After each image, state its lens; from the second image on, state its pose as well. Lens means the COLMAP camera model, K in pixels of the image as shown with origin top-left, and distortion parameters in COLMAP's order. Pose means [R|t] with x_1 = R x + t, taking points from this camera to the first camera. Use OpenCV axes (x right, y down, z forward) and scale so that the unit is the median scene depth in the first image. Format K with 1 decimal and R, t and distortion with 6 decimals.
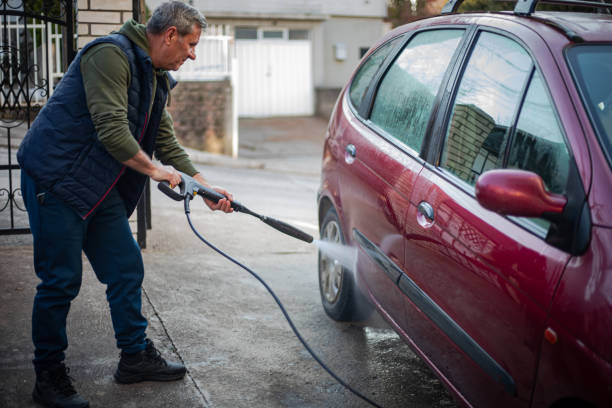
lens RADIAL K [[910.0, 0, 306.0], [0, 910.0, 204.0], [0, 0, 1]] dist [-0.110951, 0.007527]
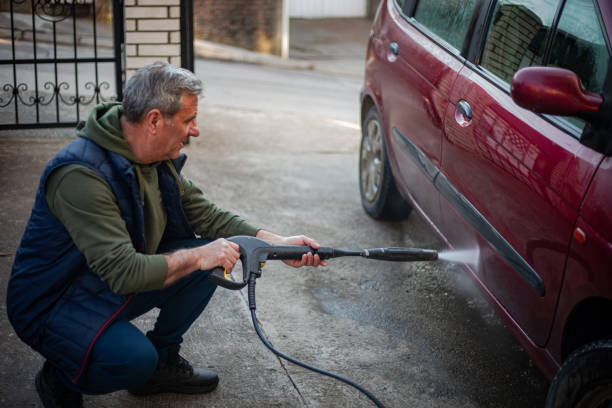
lens RADIAL K [[910.0, 0, 306.0], [0, 910.0, 204.0], [0, 0, 1]] dist [-0.110951, 0.007527]
pose [[0.998121, 0.027324, -0.054844, 0.012135], [-0.021417, 0.994183, 0.105549, 0.006831], [0.057409, -0.104176, 0.992901, -0.001287]]
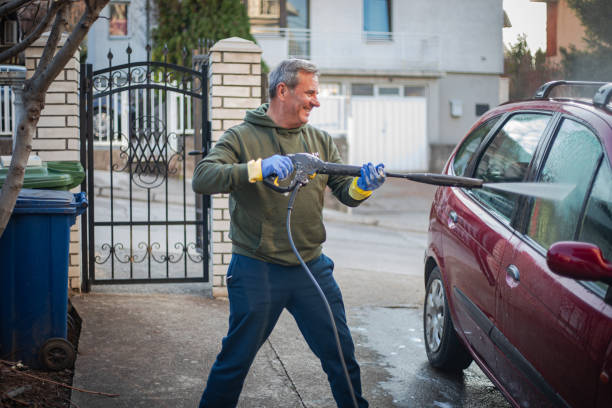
lens RADIAL K [[941.3, 0, 306.0], [0, 941.3, 204.0], [0, 0, 1]] dist [-0.095425, -0.060822]
pose [[0.992324, 0.016401, -0.122569, 0.009810], [-0.023425, 0.998151, -0.056085, -0.004865], [0.121422, 0.058526, 0.990874, -0.165340]]
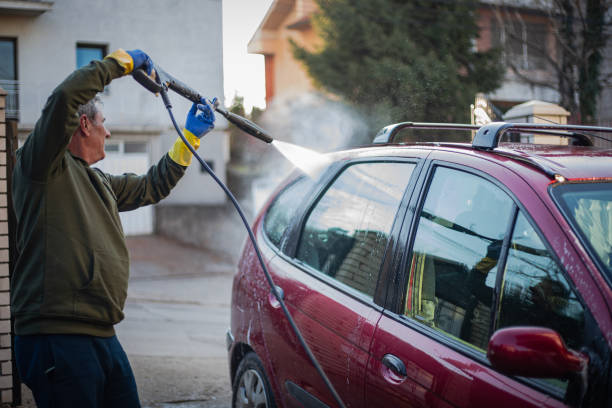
lens RADIAL K [[969.5, 0, 306.0], [0, 969.5, 204.0], [0, 0, 1]] dist [-0.100892, 0.027793]
pose [[0.982482, -0.019071, 0.185379, -0.093508], [0.041239, 0.992337, -0.116473, -0.030884], [-0.181738, 0.122078, 0.975740, 0.038307]]
